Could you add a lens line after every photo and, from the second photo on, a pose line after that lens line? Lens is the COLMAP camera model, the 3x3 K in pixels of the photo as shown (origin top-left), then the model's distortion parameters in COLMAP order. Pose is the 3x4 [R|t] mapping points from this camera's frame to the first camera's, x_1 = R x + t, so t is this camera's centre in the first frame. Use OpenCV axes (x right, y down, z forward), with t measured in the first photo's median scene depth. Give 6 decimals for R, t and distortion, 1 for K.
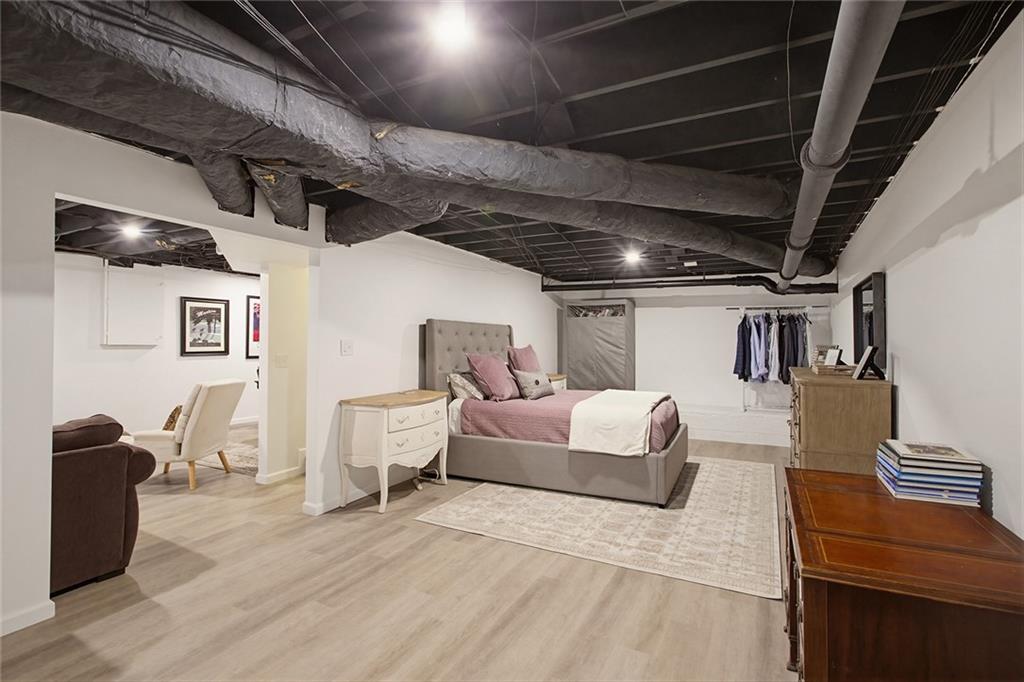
lens RADIAL K [[481.3, 0, 512.0], [0, 481.3, 341.0], [0, 0, 1]] dist [-0.012871, 0.001014]
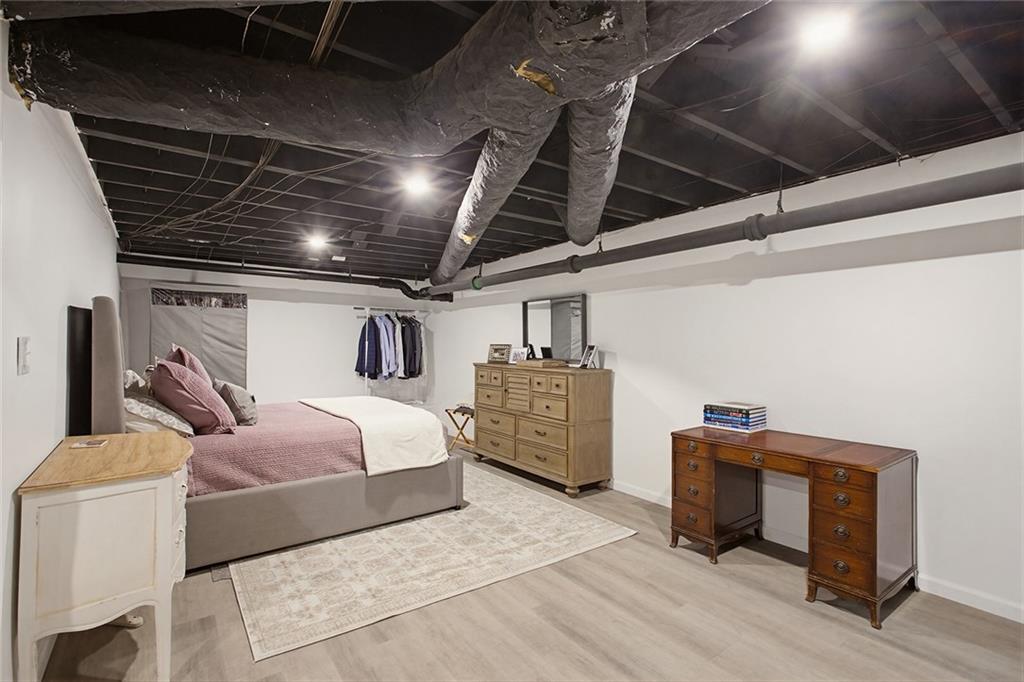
lens RADIAL K [[481.3, 0, 512.0], [0, 481.3, 341.0], [0, 0, 1]] dist [-0.012871, 0.001014]
pose [[0.448156, 0.003720, 0.893948, -0.533777], [-0.006959, 0.999976, -0.000672, -0.000136], [-0.893928, -0.005920, 0.448171, 0.462891]]
